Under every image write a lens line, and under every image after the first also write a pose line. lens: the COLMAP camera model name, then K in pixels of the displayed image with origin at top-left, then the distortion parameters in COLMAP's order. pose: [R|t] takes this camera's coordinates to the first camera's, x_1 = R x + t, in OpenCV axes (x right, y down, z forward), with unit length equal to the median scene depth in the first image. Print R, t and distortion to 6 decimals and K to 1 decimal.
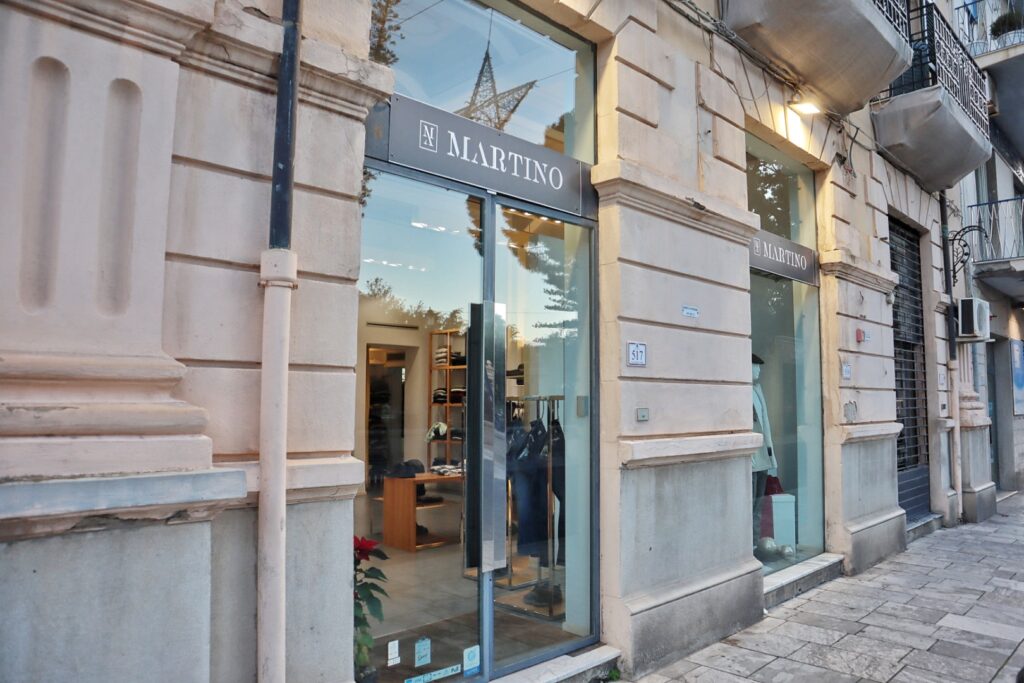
lens RADIAL K [[720.2, 0, 513.5], [0, 720.2, 341.7], [0, 0, 1]] dist [-0.111201, 0.070678]
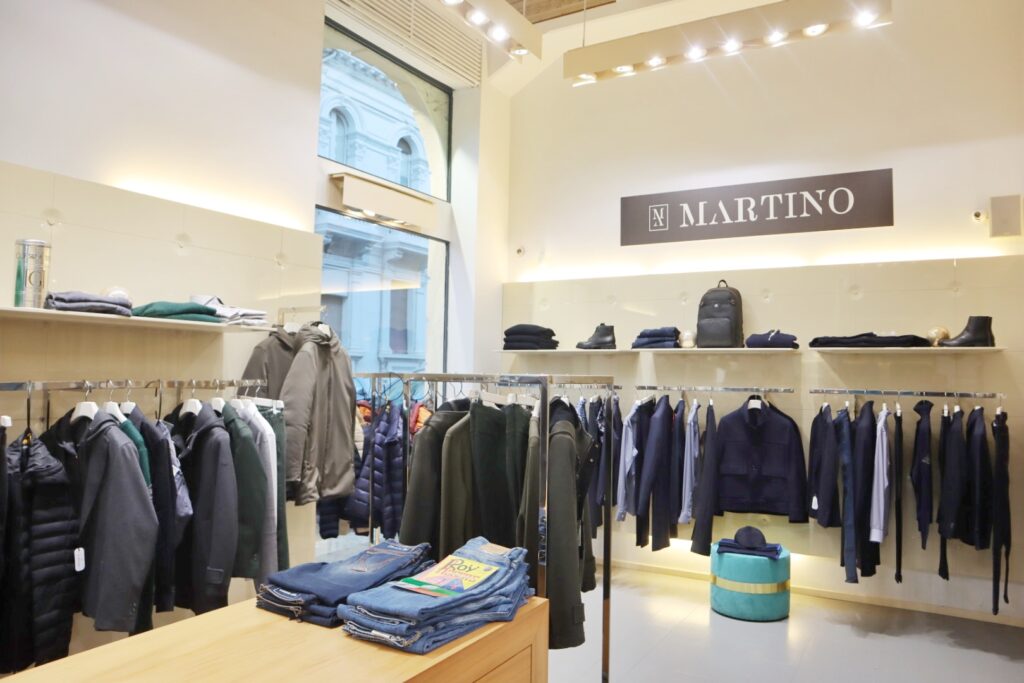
lens RADIAL K [[720.2, 0, 513.5], [0, 720.2, 341.7], [0, 0, 1]] dist [-0.111201, 0.070678]
pose [[0.246457, -0.044951, -0.968111, 0.724367], [0.065817, 0.997394, -0.029555, -0.063210], [0.966916, -0.056435, 0.248773, 0.402292]]
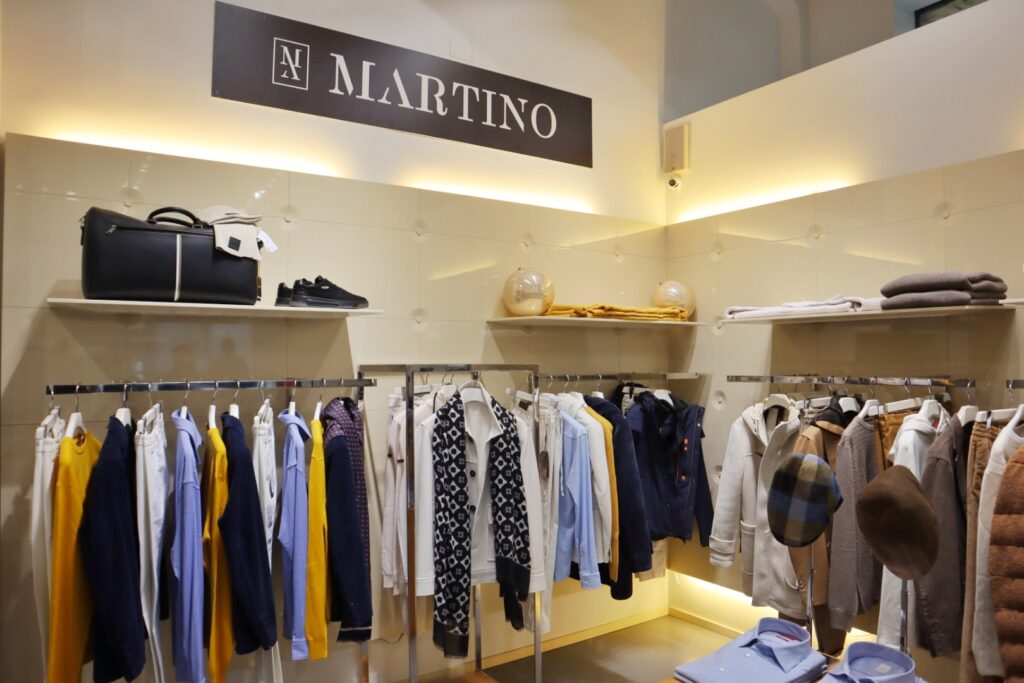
lens RADIAL K [[720.2, 0, 513.5], [0, 720.2, 341.7], [0, 0, 1]] dist [-0.111201, 0.070678]
pose [[0.982691, 0.002192, -0.185240, 0.144482], [0.010499, 0.997664, 0.067500, -0.074057], [0.184956, -0.068277, 0.980372, 0.352560]]
